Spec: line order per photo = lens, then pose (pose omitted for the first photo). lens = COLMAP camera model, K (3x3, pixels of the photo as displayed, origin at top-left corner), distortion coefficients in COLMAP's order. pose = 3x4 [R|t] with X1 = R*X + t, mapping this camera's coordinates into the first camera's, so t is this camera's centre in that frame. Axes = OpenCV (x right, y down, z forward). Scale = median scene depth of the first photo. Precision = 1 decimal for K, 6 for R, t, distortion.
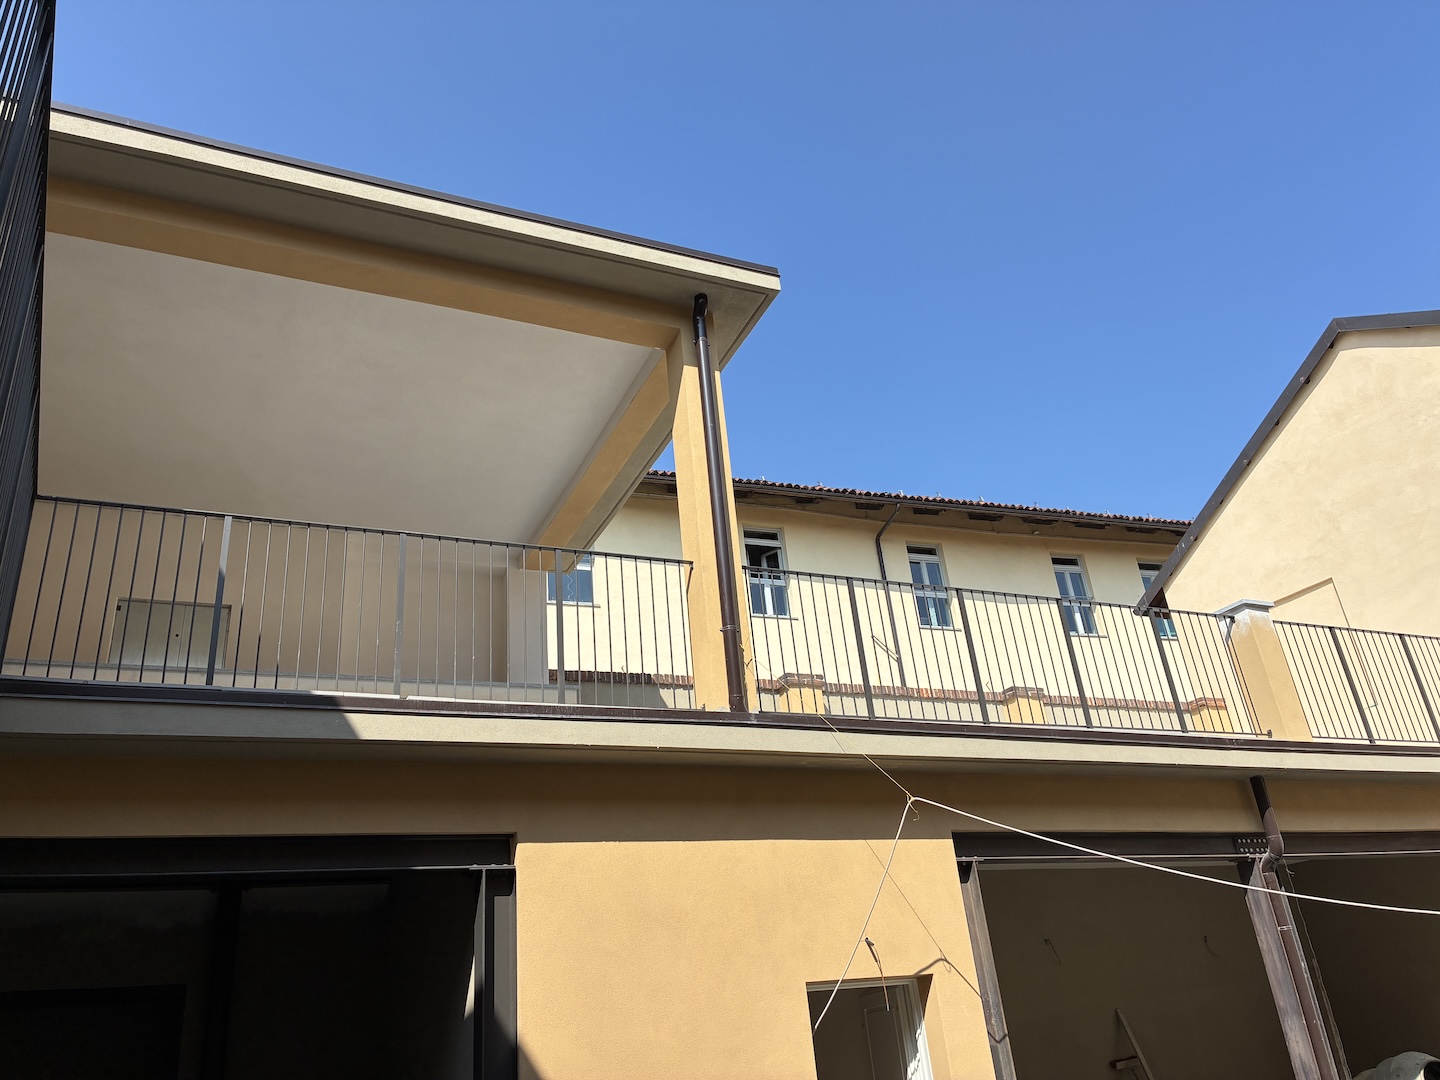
lens RADIAL K [[1088.9, 0, 720.0], [0, 1088.9, 535.4], [0, 0, 1]] dist [0.053409, -0.072379]
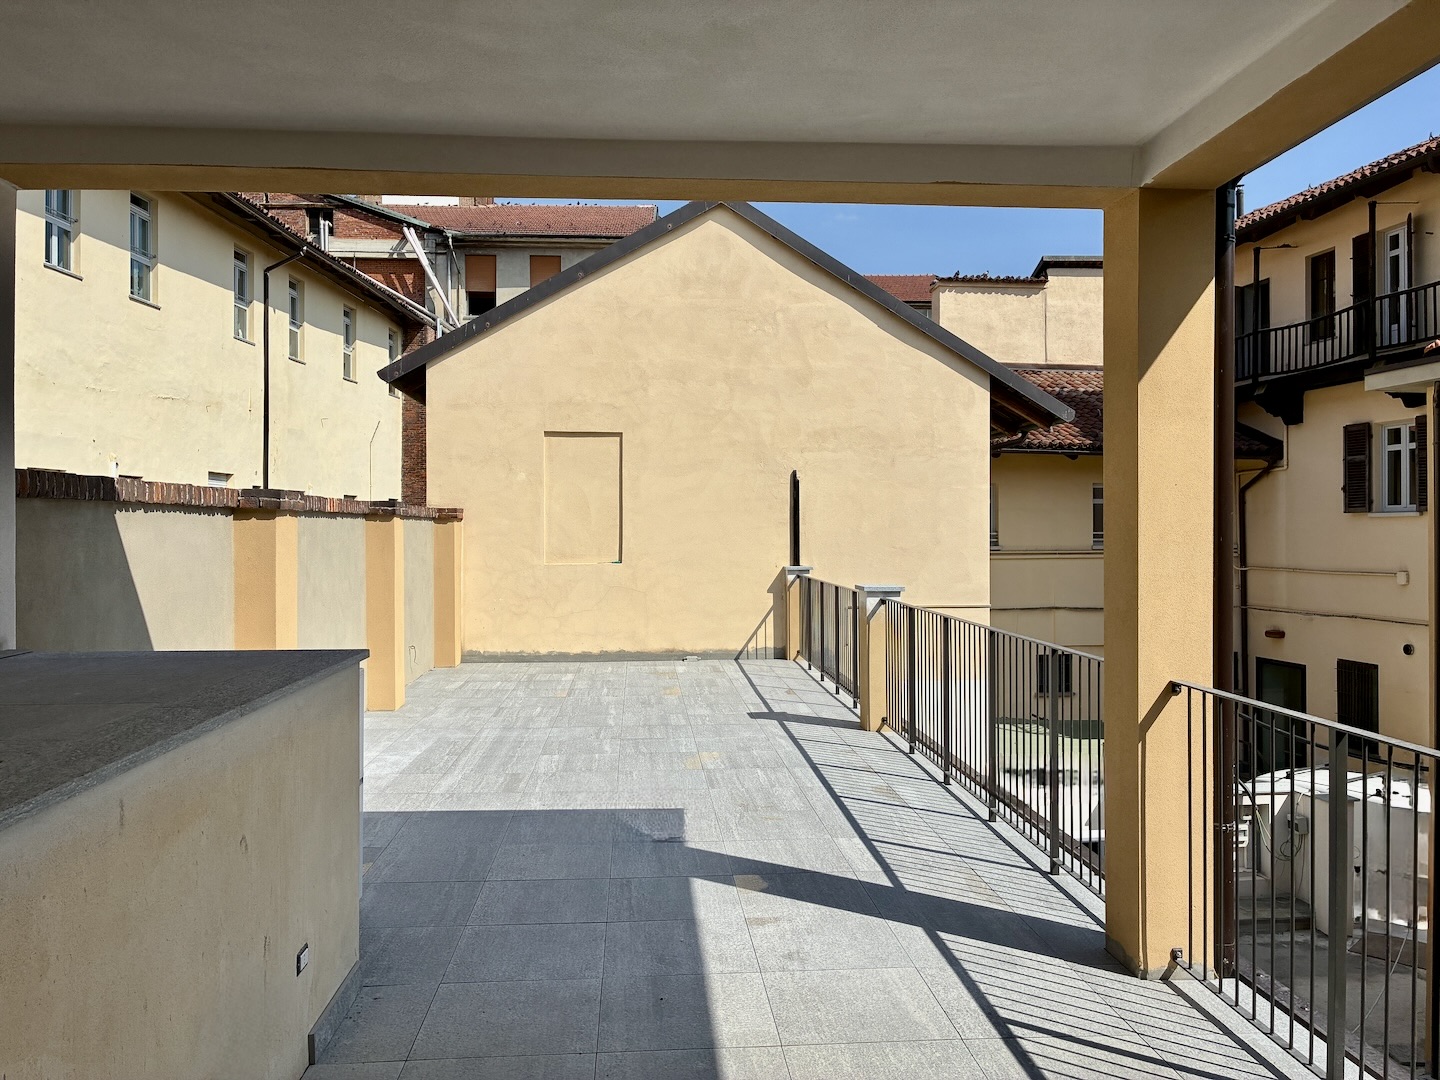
lens RADIAL K [[1088.9, 0, 718.9], [0, 1088.9, 538.0], [0, 0, 1]] dist [0.053409, -0.072379]
pose [[0.349322, 0.087093, 0.932946, -0.198865], [-0.431066, 0.898988, 0.077481, 0.005879], [-0.831959, -0.429227, 0.351579, 0.323214]]
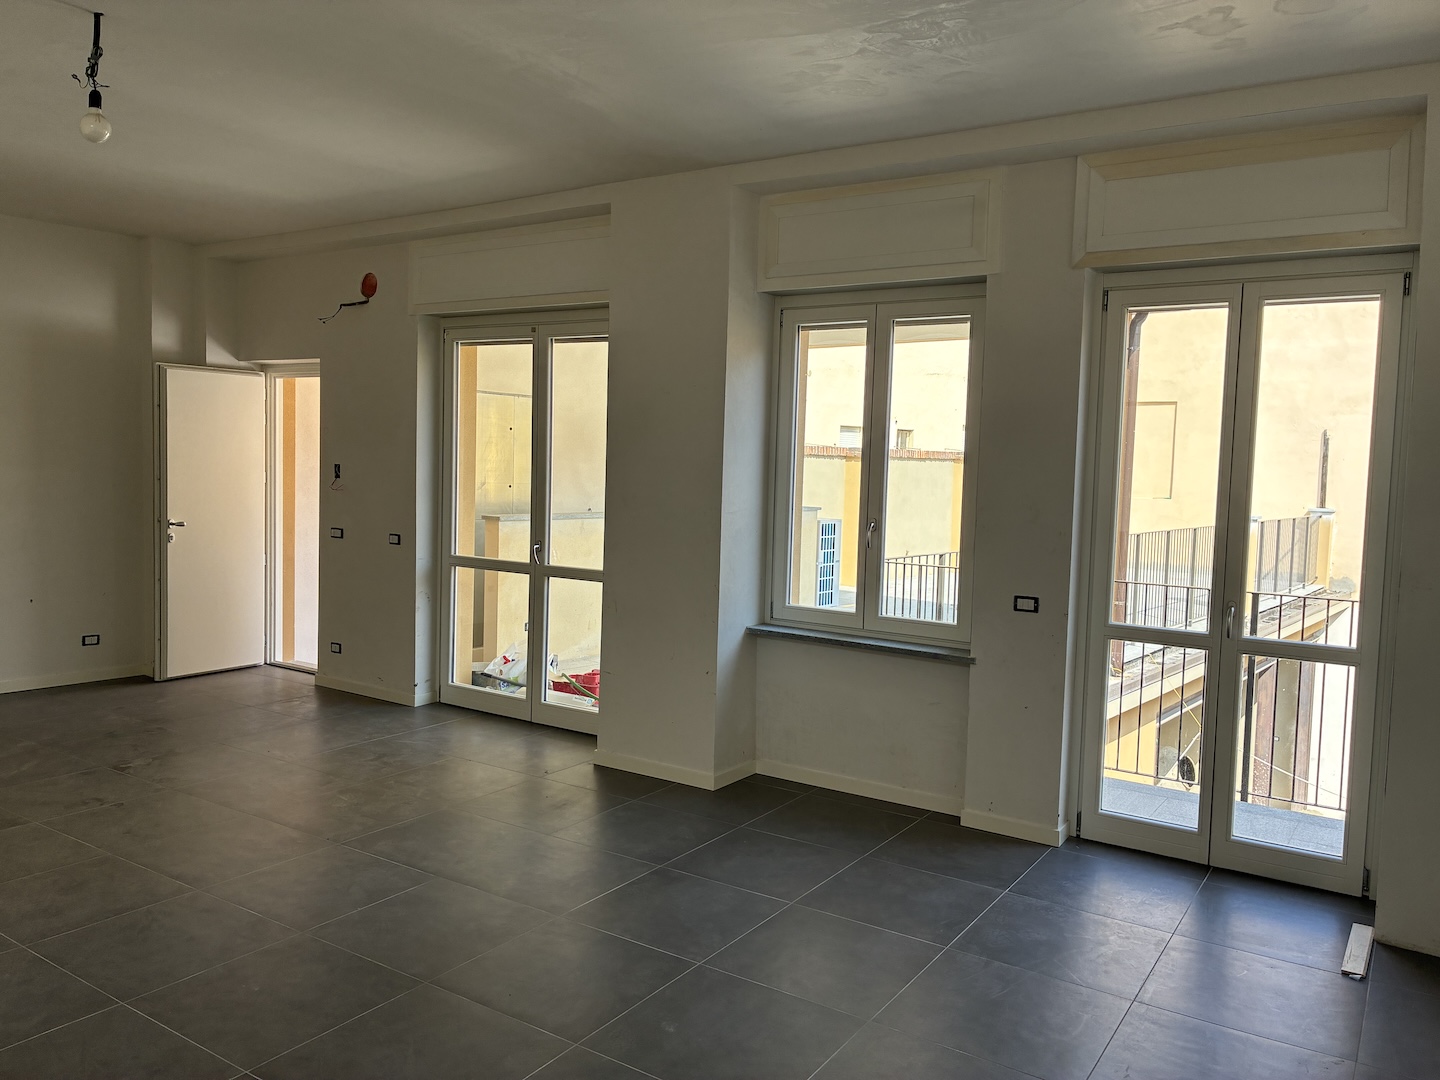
lens RADIAL K [[1088.9, 0, 721.7], [0, 1088.9, 528.2], [0, 0, 1]] dist [0.053409, -0.072379]
pose [[0.882919, 0.091586, 0.460507, -0.323306], [-0.298269, 0.866873, 0.399459, -0.118527], [-0.362616, -0.490045, 0.792695, 0.038935]]
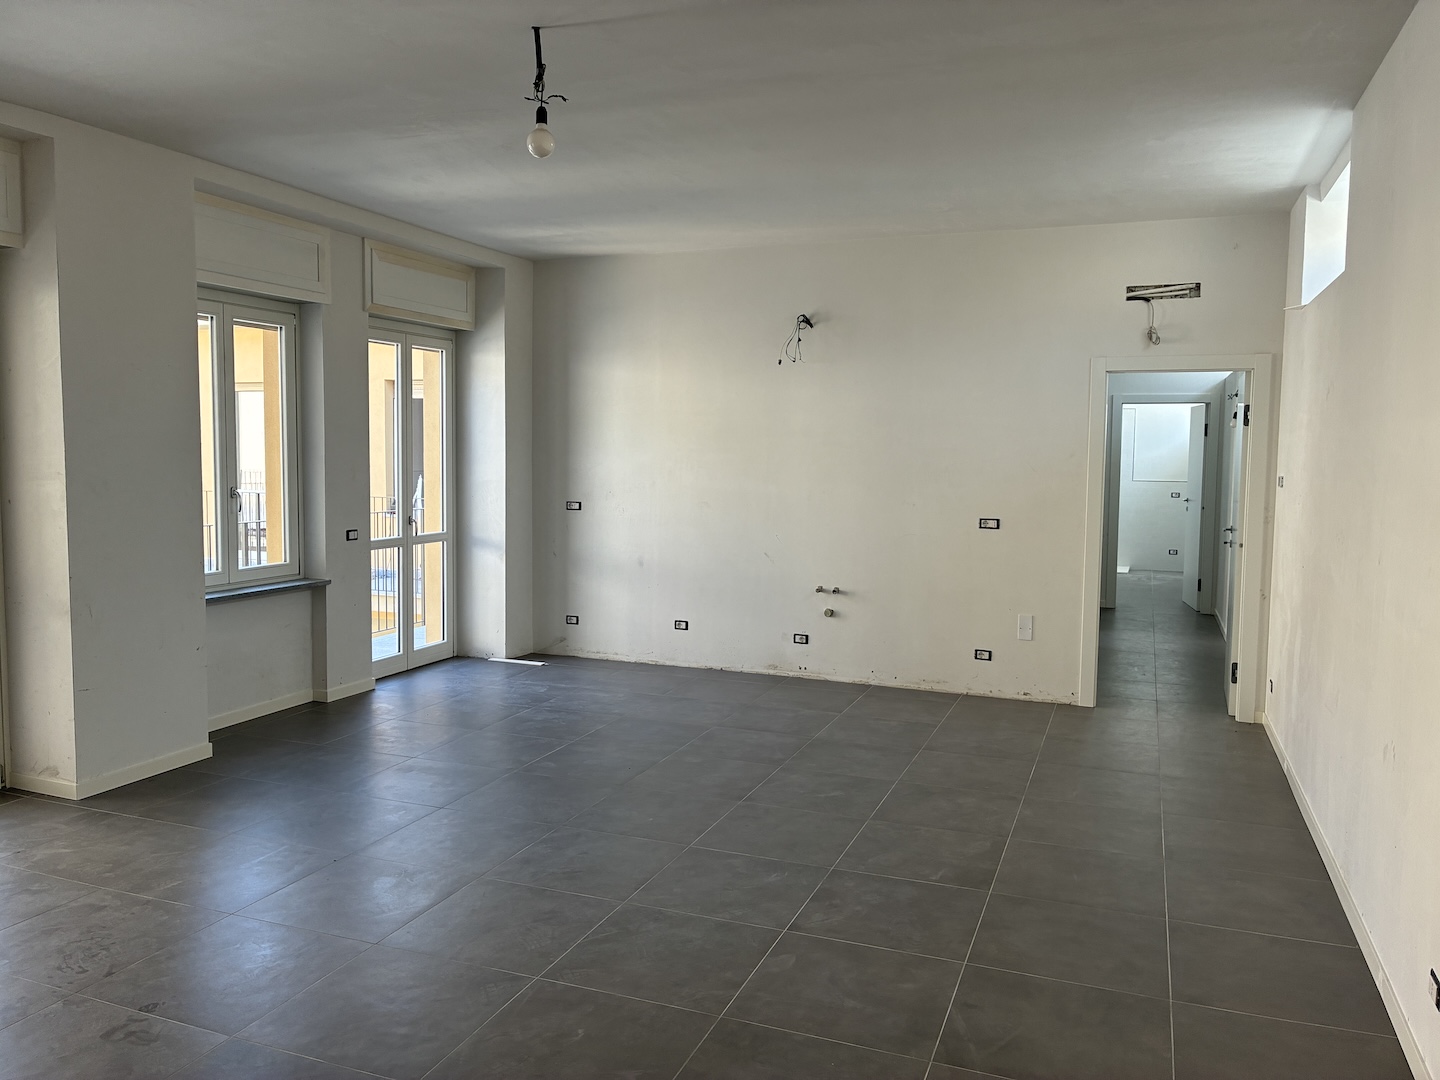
lens RADIAL K [[1088.9, 0, 722.1], [0, 1088.9, 526.5], [0, 0, 1]] dist [0.053409, -0.072379]
pose [[-0.629987, 0.028879, 0.776069, -0.470407], [-0.293692, 0.916235, -0.272504, 0.004638], [-0.718931, -0.399599, -0.568735, 0.265498]]
